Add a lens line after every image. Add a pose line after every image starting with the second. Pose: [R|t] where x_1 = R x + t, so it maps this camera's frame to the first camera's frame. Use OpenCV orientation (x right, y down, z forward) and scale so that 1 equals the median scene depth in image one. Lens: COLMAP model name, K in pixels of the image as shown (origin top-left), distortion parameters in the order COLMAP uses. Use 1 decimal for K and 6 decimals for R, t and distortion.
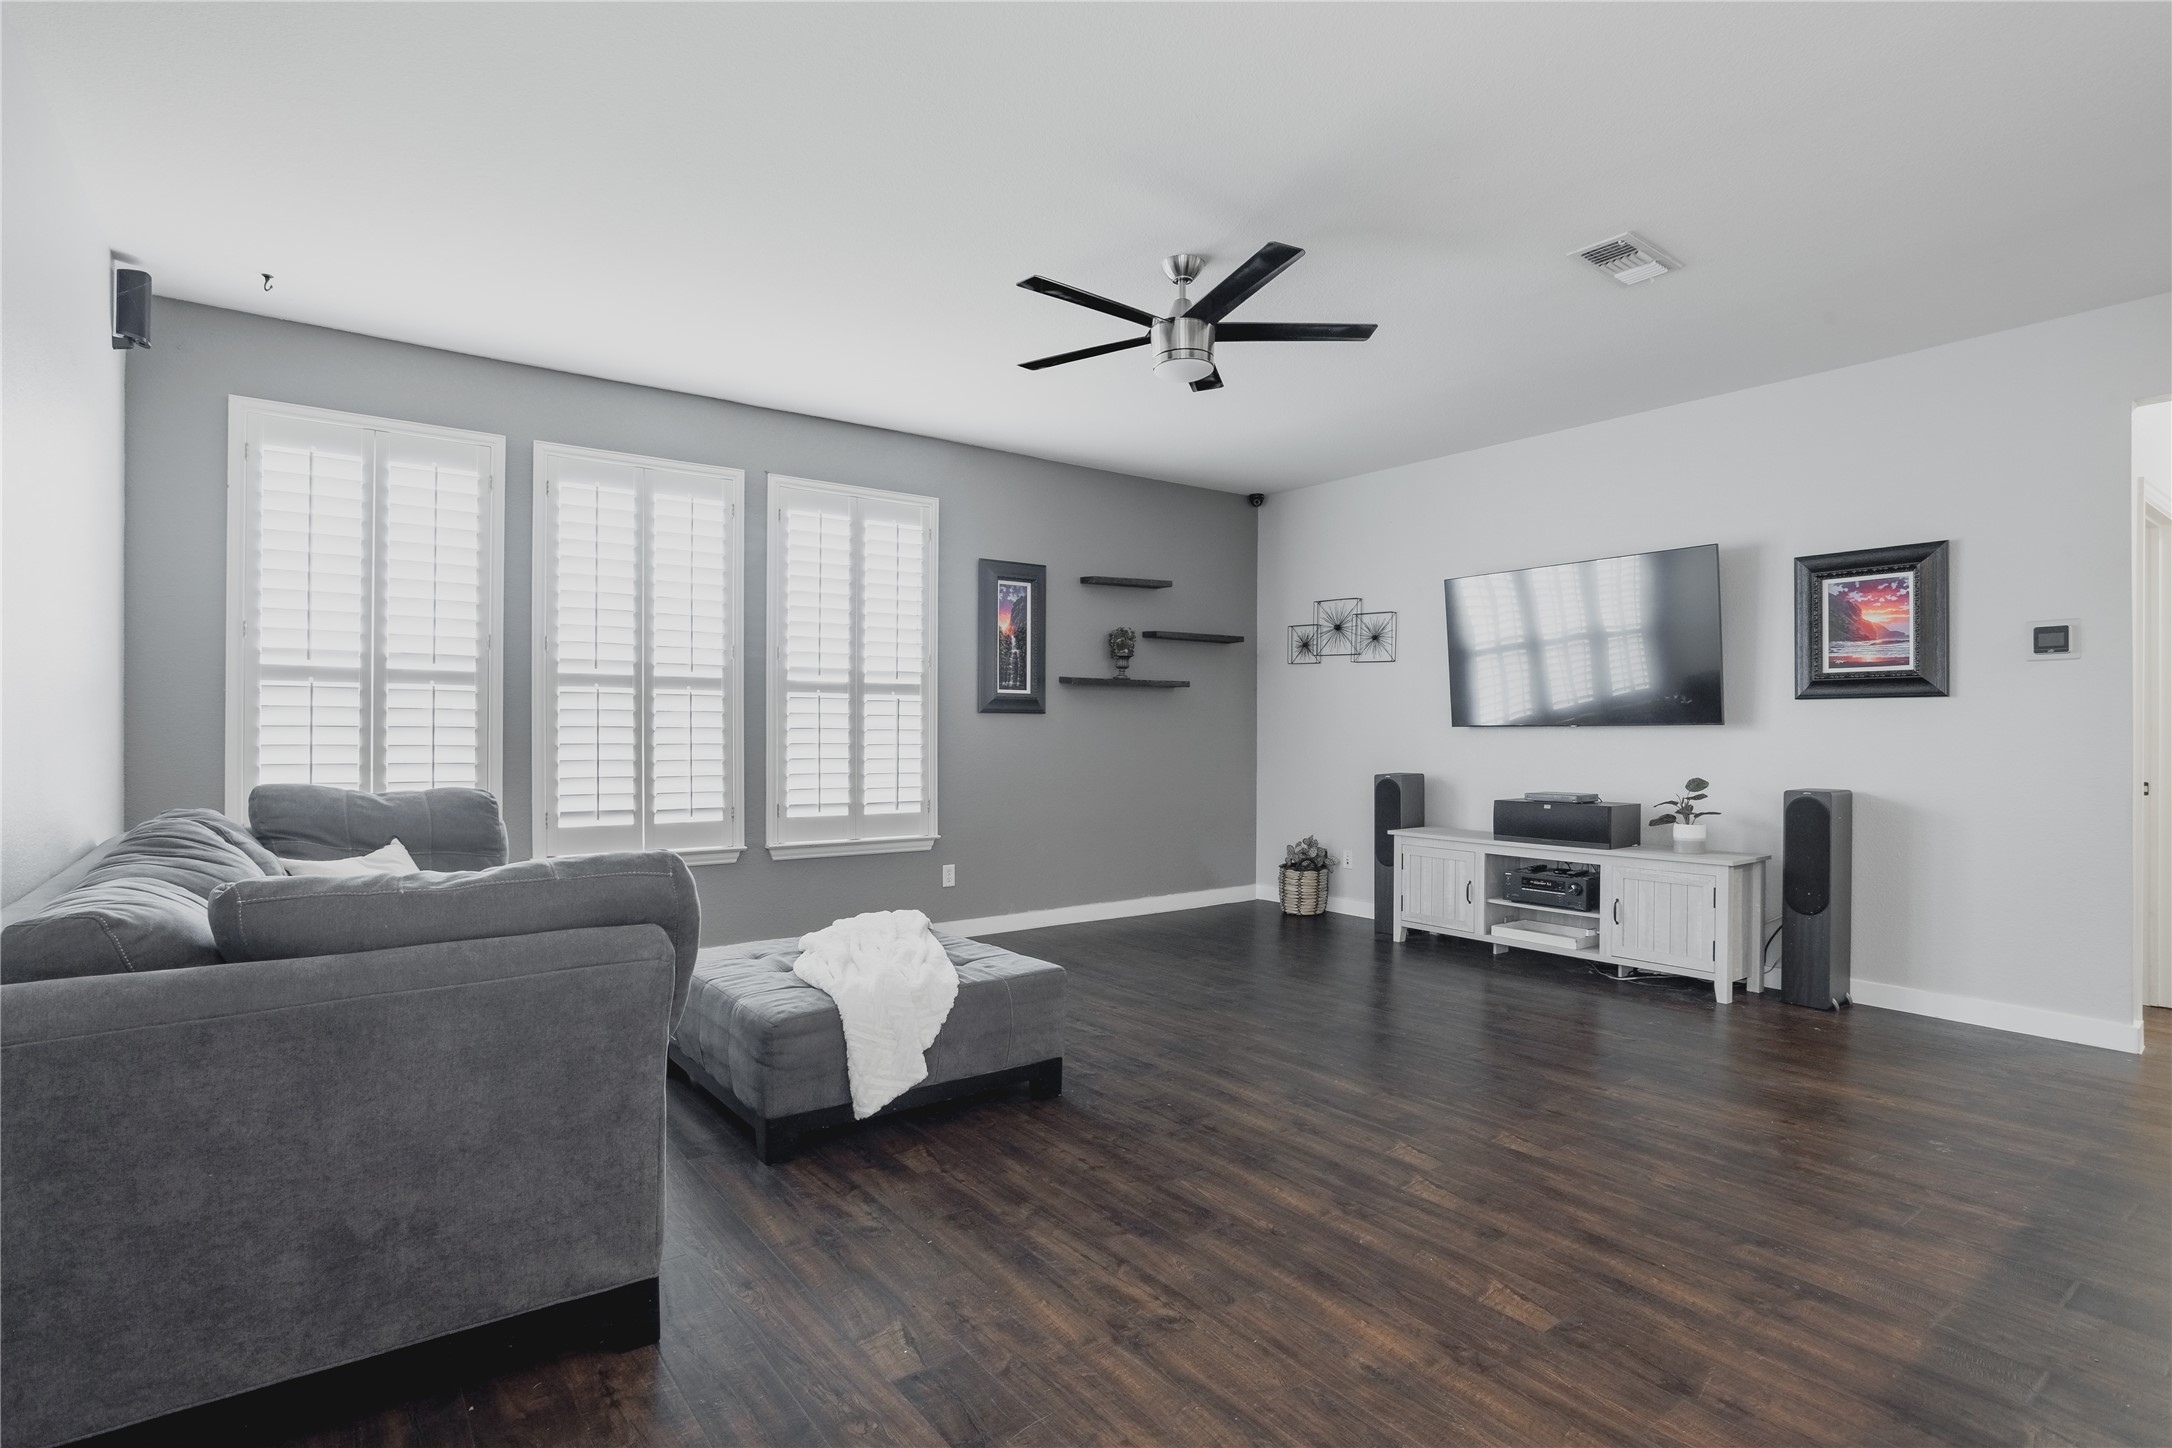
lens RADIAL K [[1083.1, 0, 1082.8], [0, 1083.1, 727.2], [0, 0, 1]] dist [-0.040108, 0.004050]
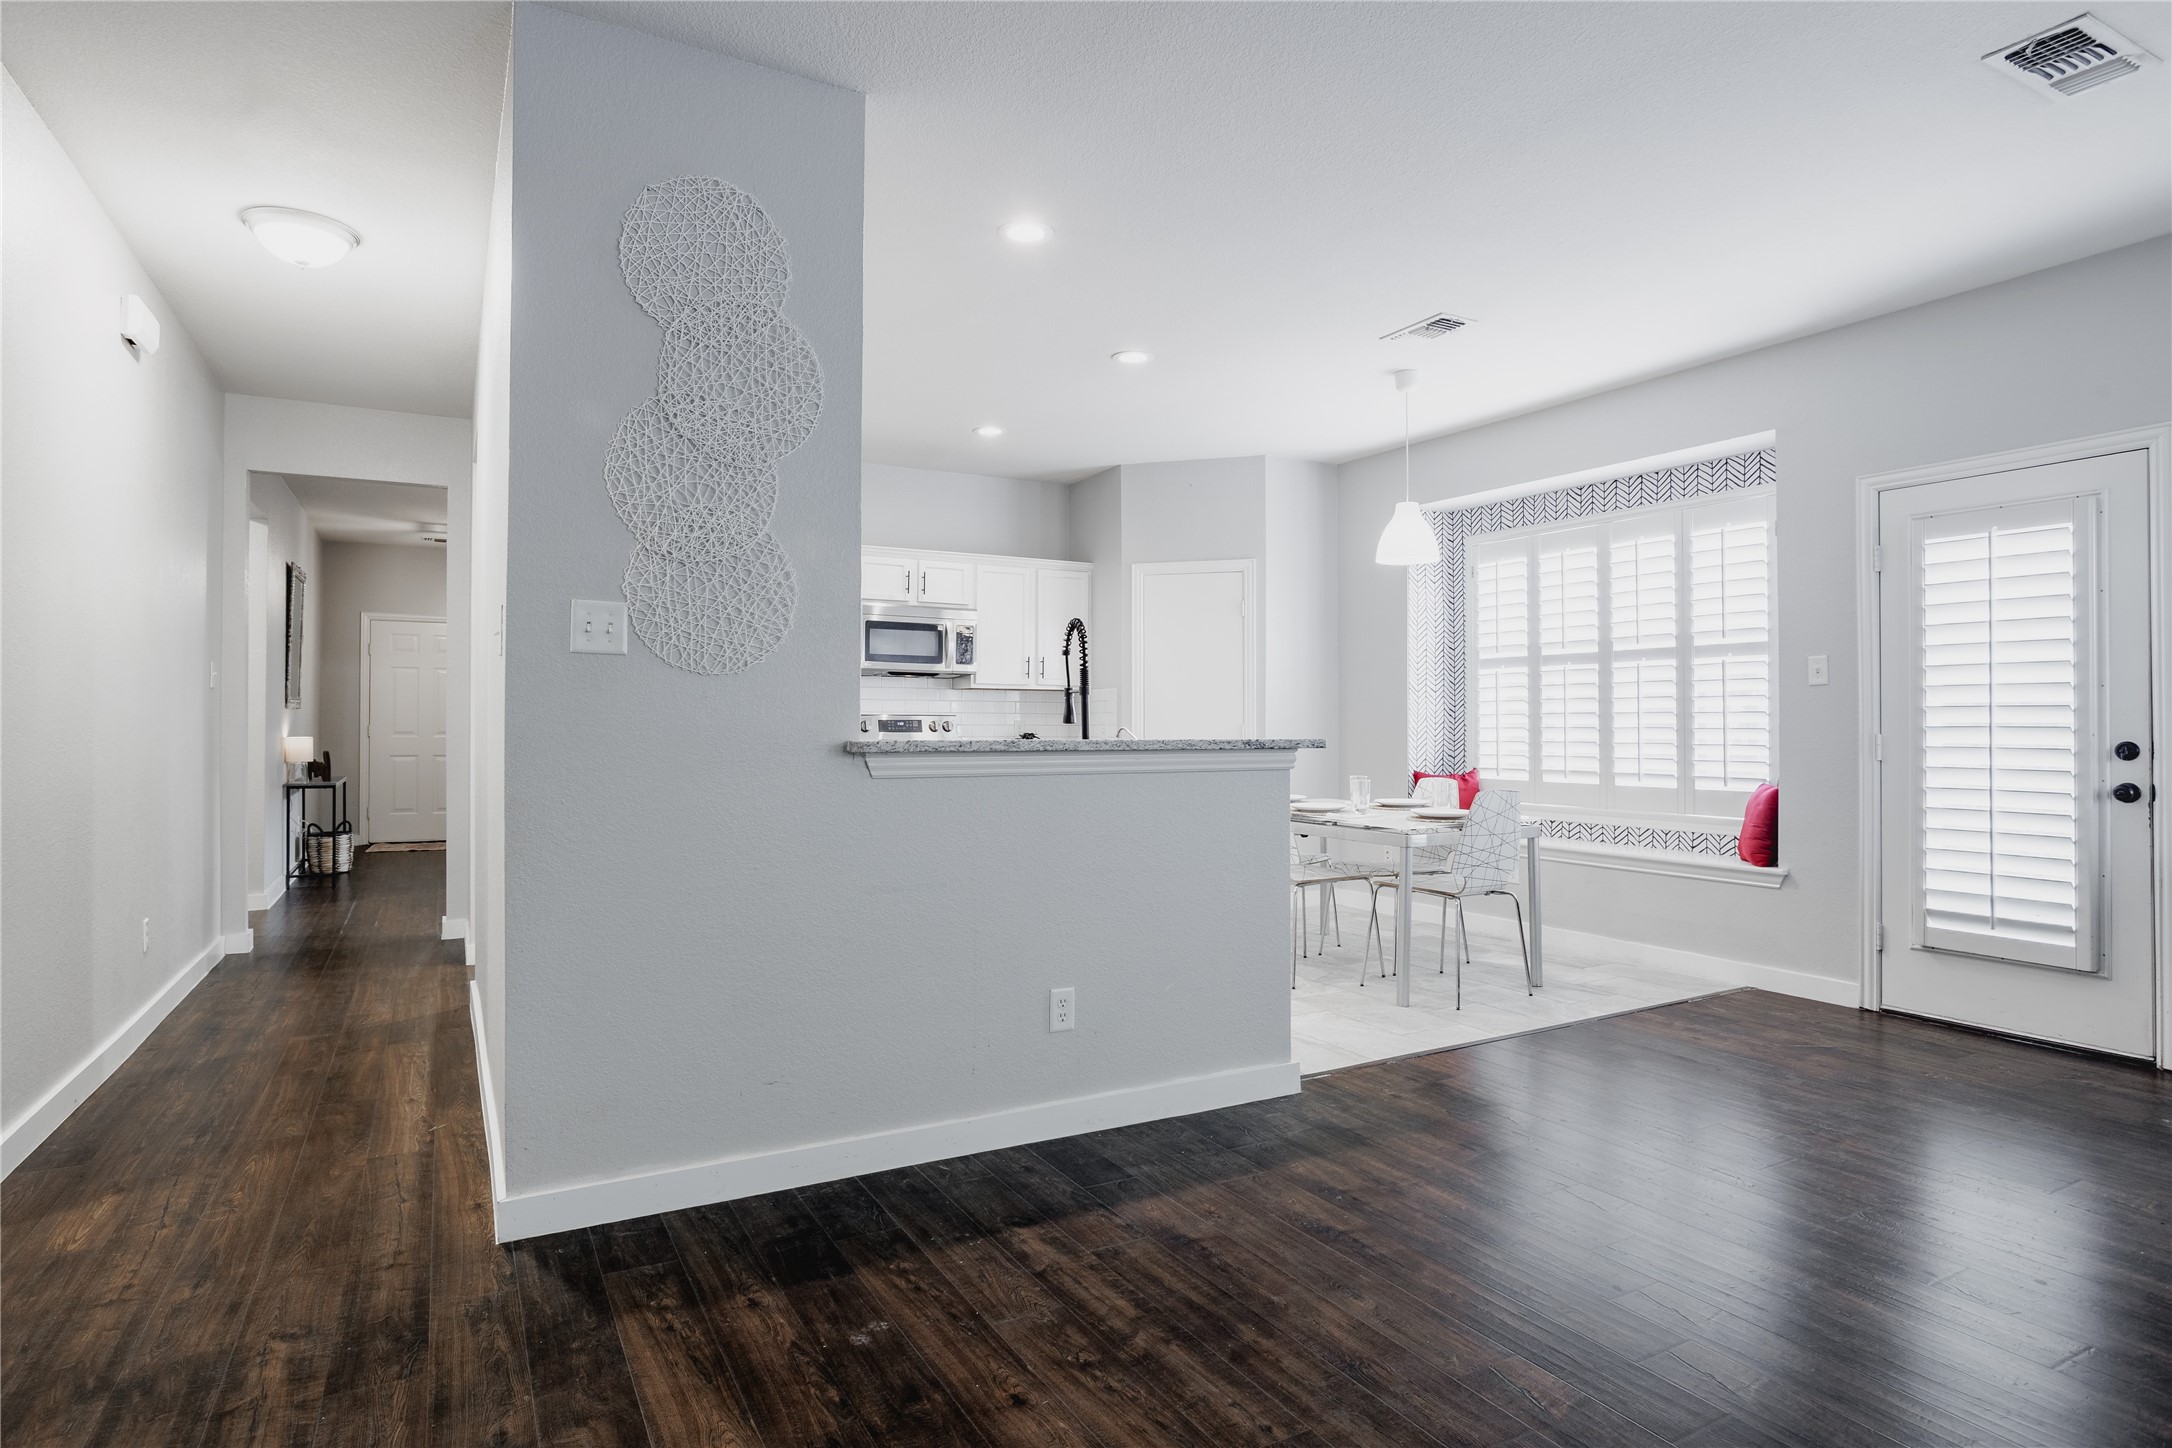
lens RADIAL K [[1157.6, 0, 1098.5], [0, 1157.6, 715.7], [0, 0, 1]] dist [-0.014968, -0.000524]
pose [[-0.991464, -0.004305, 0.130311, 0.310206], [-0.005486, 0.999947, -0.008712, 0.007523], [-0.130267, -0.009352, -0.991435, 0.913565]]
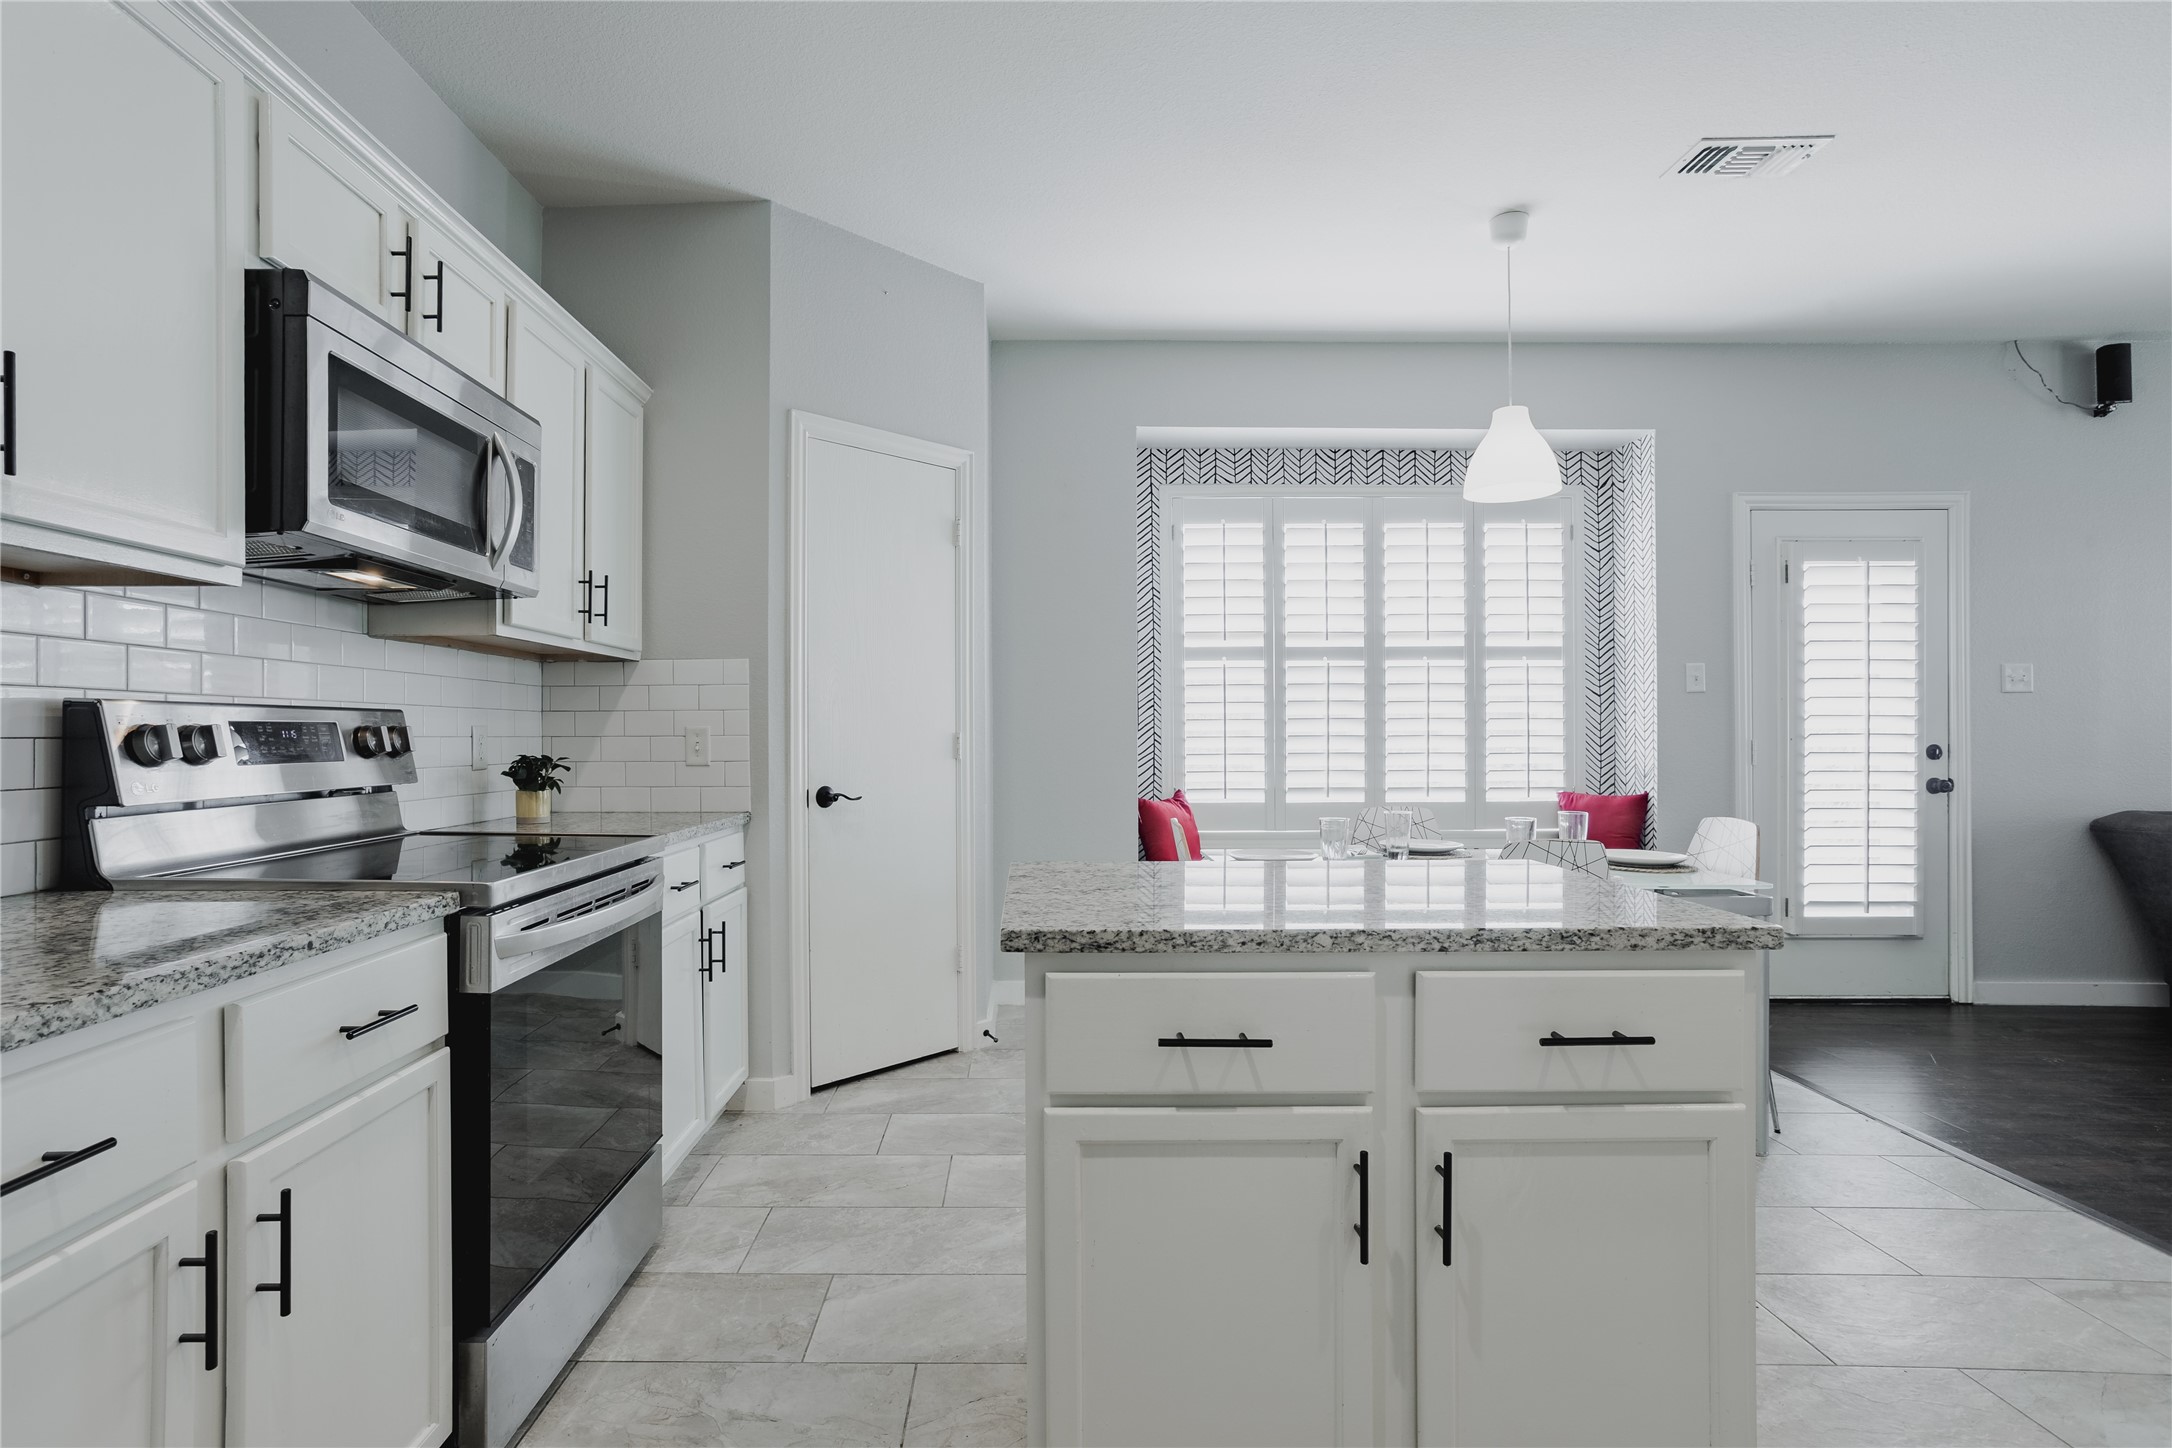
lens RADIAL K [[1078.1, 0, 1023.2], [0, 1078.1, 724.9], [0, 0, 1]] dist [-0.042390, 0.028972]
pose [[-0.612186, -0.009245, -0.790660, 0.833248], [0.000623, 0.999926, -0.012174, 0.008382], [0.790714, -0.007945, -0.612135, 0.084728]]
